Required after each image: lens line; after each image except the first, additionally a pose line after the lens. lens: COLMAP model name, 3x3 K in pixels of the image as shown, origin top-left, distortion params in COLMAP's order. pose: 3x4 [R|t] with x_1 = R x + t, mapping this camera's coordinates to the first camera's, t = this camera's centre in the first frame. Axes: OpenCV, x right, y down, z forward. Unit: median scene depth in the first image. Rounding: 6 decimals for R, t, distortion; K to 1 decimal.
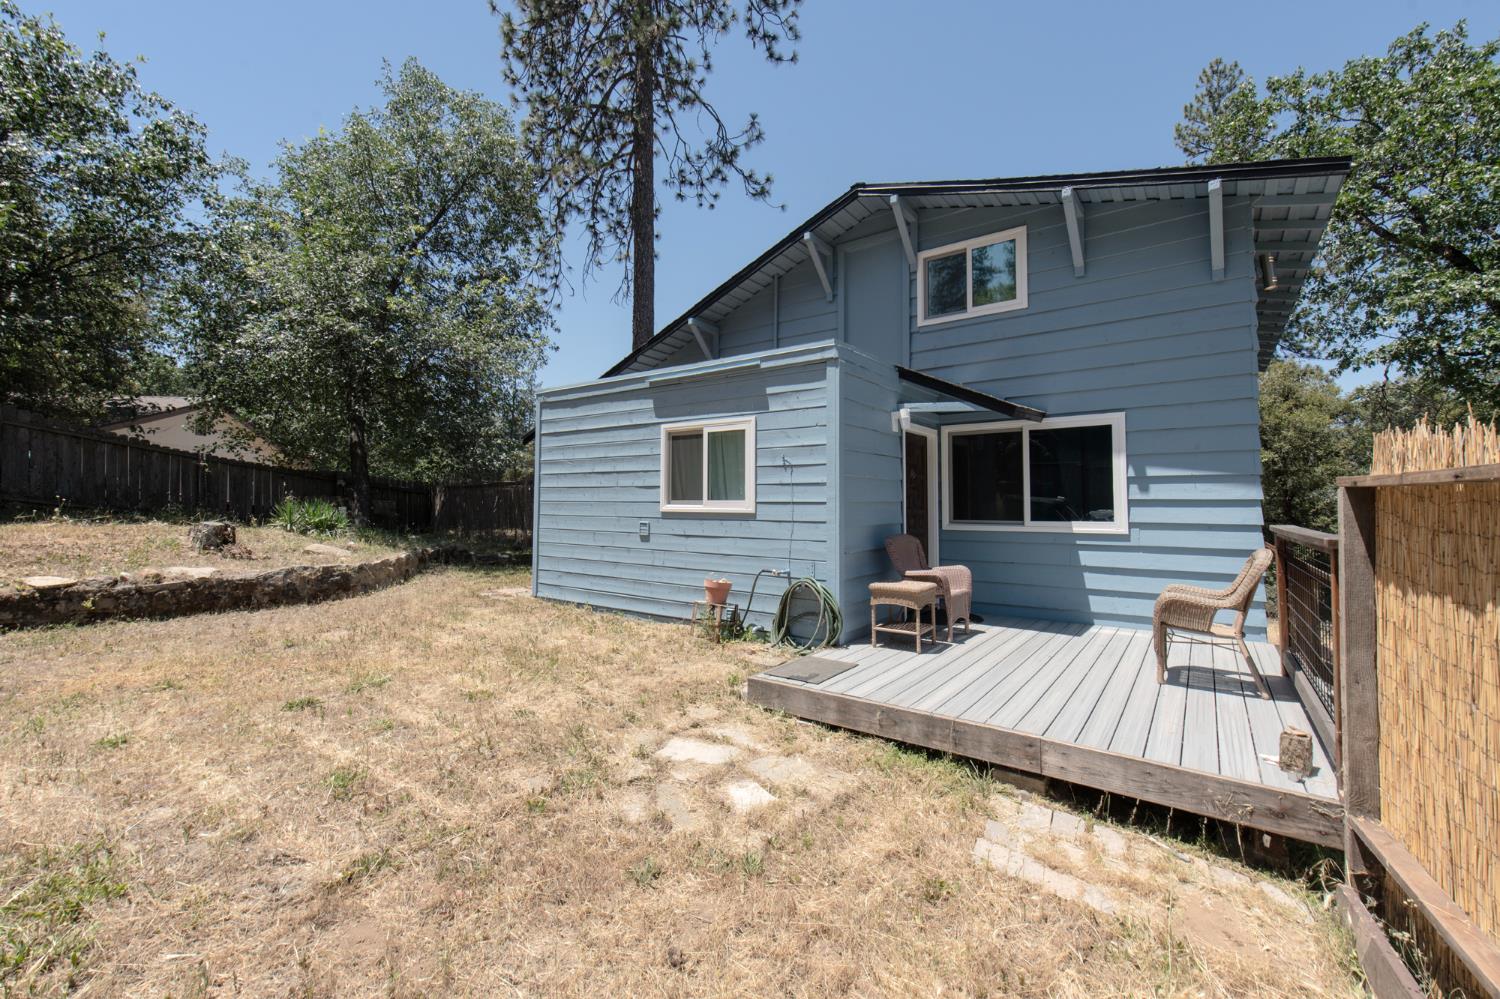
lens RADIAL K [[611.3, 0, 758.1], [0, 611.3, 507.0], [0, 0, 1]] dist [-0.019055, -0.000571]
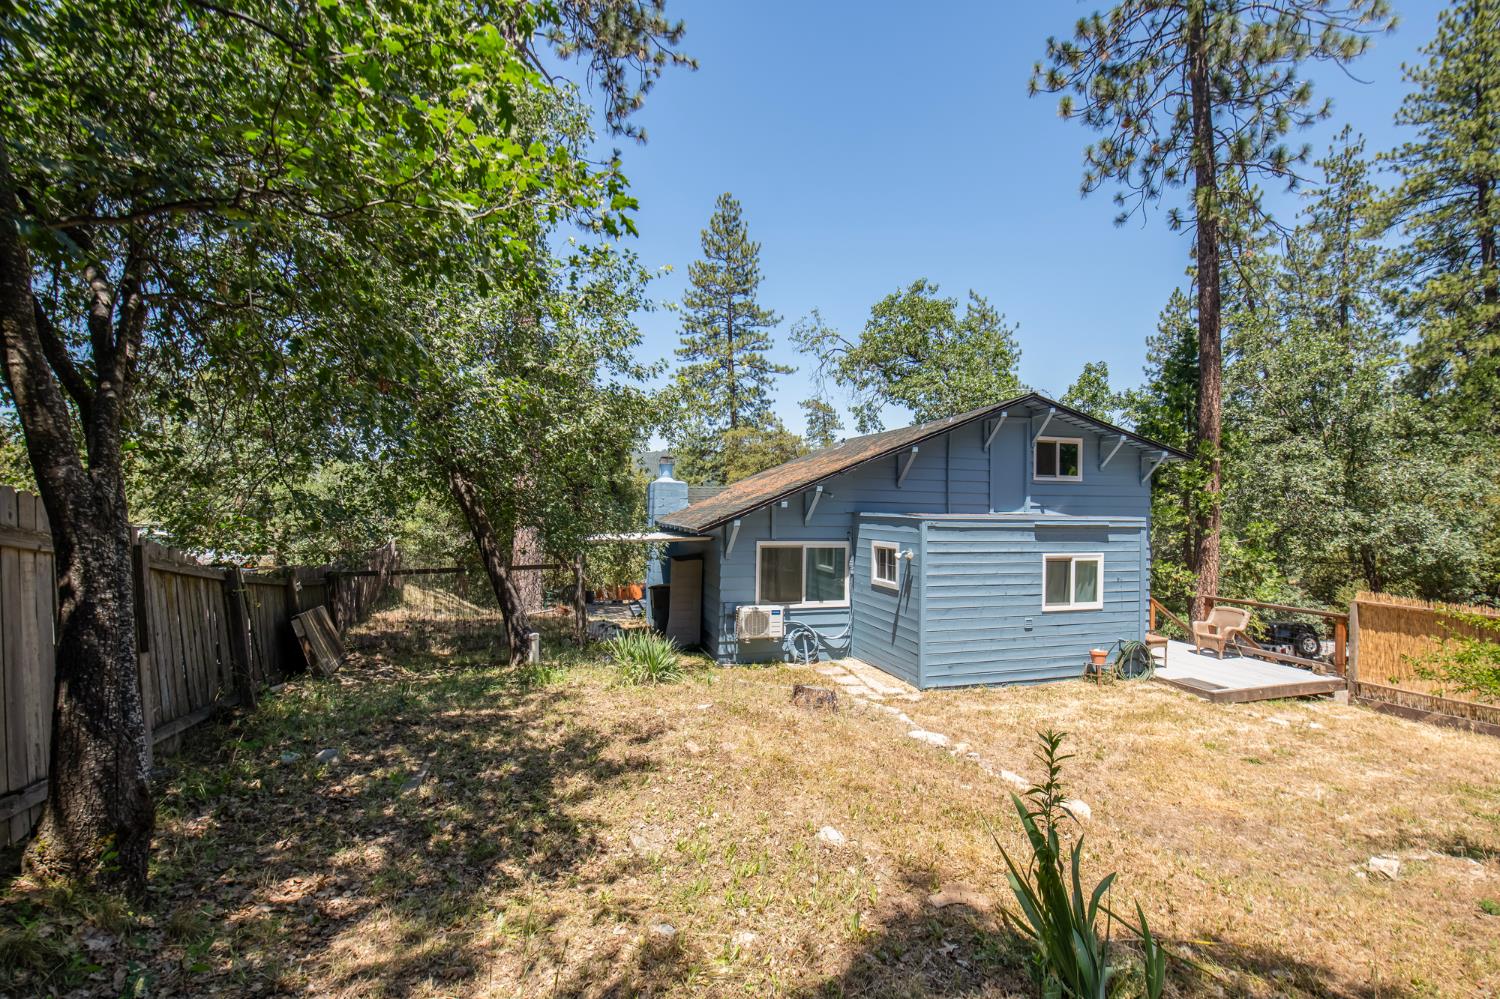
lens RADIAL K [[611.3, 0, 758.1], [0, 611.3, 507.0], [0, 0, 1]] dist [-0.019055, -0.000571]
pose [[0.597104, 0.002211, 0.802161, -1.834216], [-0.007435, 0.999969, 0.002778, -0.257435], [-0.802130, -0.007623, 0.597101, 0.707026]]
